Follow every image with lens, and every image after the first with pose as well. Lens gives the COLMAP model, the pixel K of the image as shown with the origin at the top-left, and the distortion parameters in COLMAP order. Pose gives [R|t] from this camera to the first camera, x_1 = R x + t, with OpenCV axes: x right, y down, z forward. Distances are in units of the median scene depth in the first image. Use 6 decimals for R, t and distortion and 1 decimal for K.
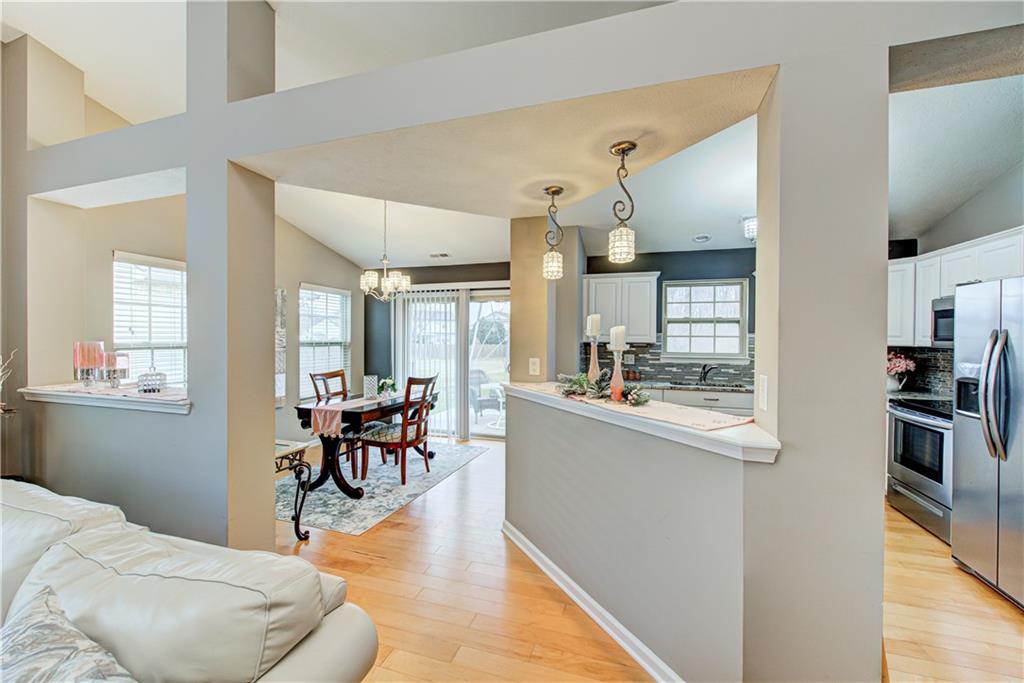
lens RADIAL K [[400.4, 0, 509.7], [0, 400.4, 337.8], [0, 0, 1]] dist [-0.002395, -0.001402]
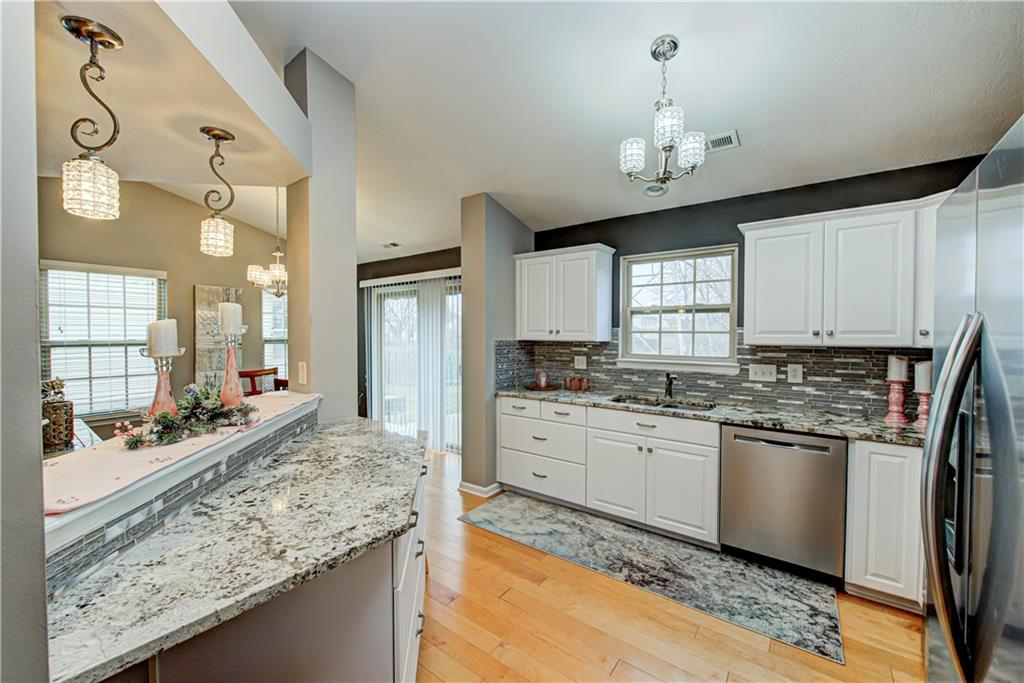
lens RADIAL K [[400.4, 0, 508.2], [0, 400.4, 342.3], [0, 0, 1]] dist [-0.002395, -0.001402]
pose [[0.945939, 0.003870, -0.324322, 0.477801], [0.003043, 0.999779, 0.020805, -0.001400], [0.324331, -0.020667, 0.945718, 0.268178]]
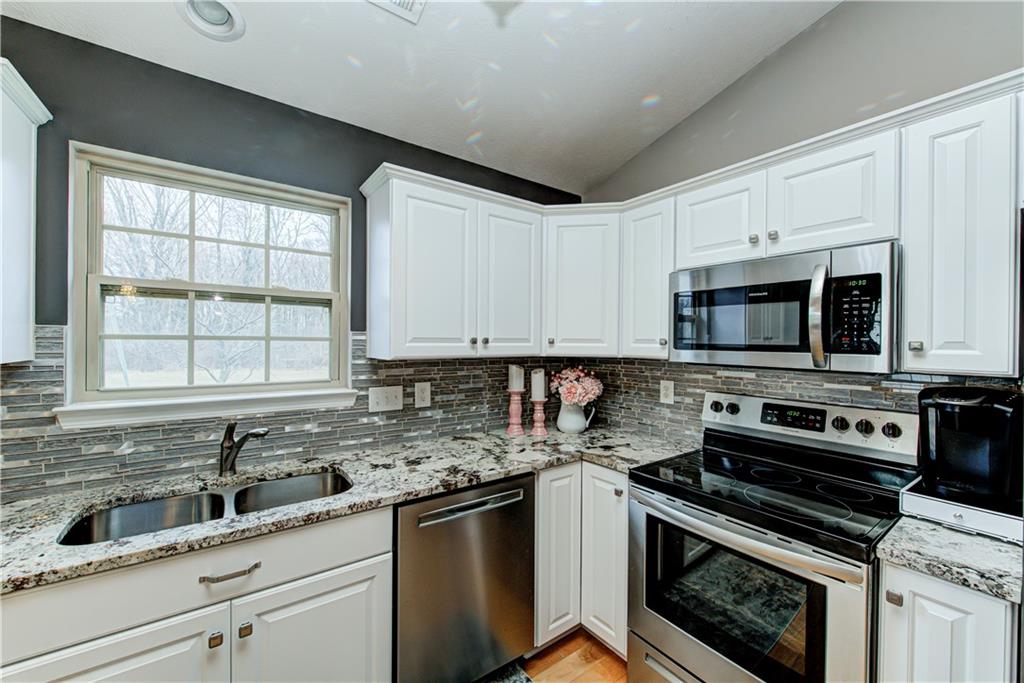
lens RADIAL K [[400.4, 0, 515.3], [0, 400.4, 342.1], [0, 0, 1]] dist [-0.002395, -0.001402]
pose [[0.584525, -0.003247, 0.811369, 0.378679], [-0.002939, 0.999977, 0.006118, -0.003269], [-0.811370, -0.005961, 0.584502, 0.652831]]
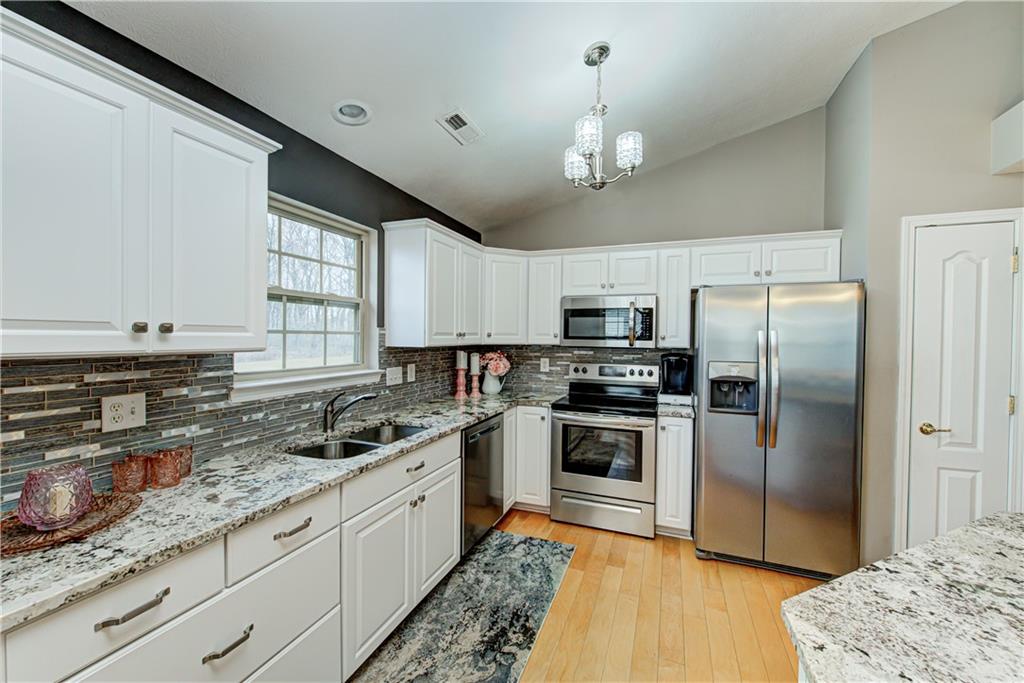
lens RADIAL K [[400.4, 0, 515.2], [0, 400.4, 341.6], [0, 0, 1]] dist [-0.002395, -0.001402]
pose [[0.050501, -0.019903, 0.998526, 0.037265], [-0.006925, 0.999770, 0.020278, -0.004249], [-0.998700, -0.007939, 0.050352, 0.816542]]
